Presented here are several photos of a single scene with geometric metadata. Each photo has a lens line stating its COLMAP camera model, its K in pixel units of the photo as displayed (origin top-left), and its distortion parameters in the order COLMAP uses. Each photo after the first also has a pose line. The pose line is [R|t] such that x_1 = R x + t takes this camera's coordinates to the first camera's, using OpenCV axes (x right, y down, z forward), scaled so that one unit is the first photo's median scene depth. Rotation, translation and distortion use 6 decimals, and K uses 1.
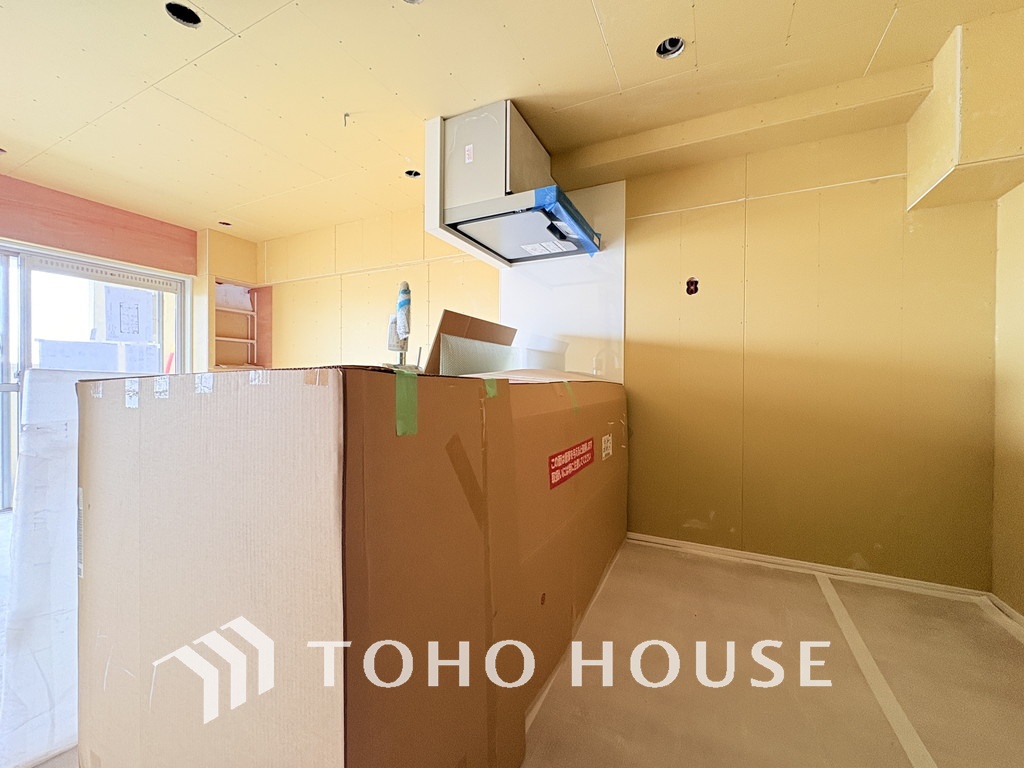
lens RADIAL K [[407.6, 0, 514.8], [0, 407.6, 382.9], [0, 0, 1]] dist [-0.002154, -0.000451]
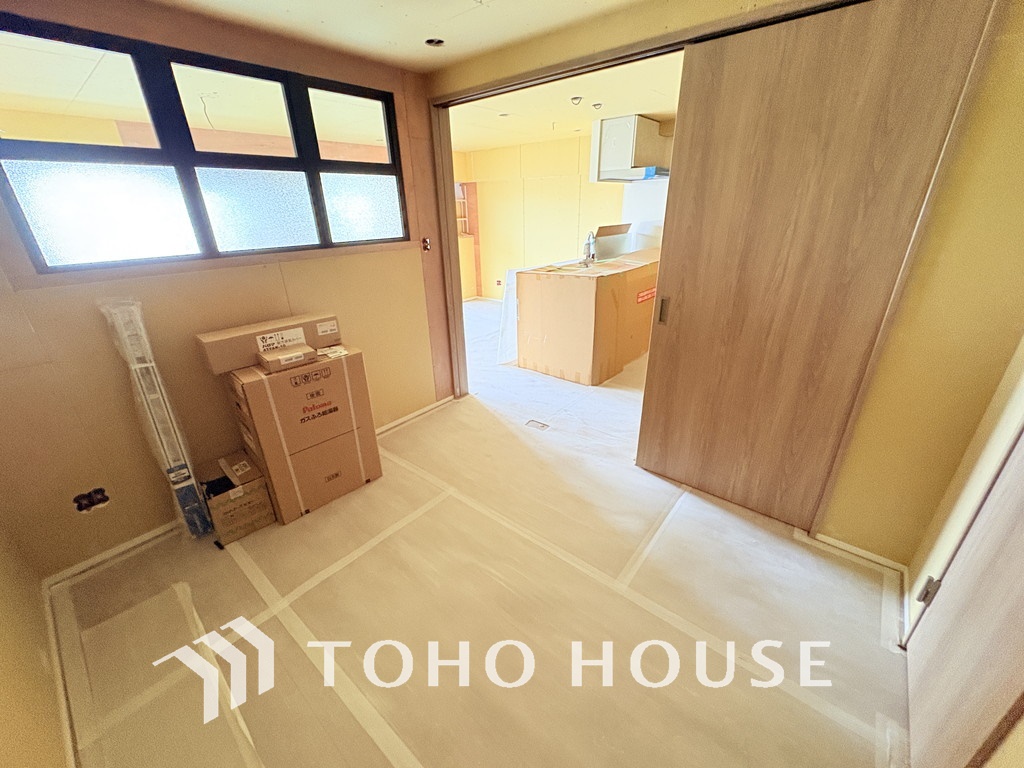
lens RADIAL K [[407.6, 0, 510.7], [0, 407.6, 380.3], [0, 0, 1]] dist [-0.002154, -0.000451]
pose [[0.965529, 0.072762, -0.249918, -0.009694], [0.029537, 0.923306, 0.382928, -0.169418], [0.258614, -0.377110, 0.889330, -0.905272]]
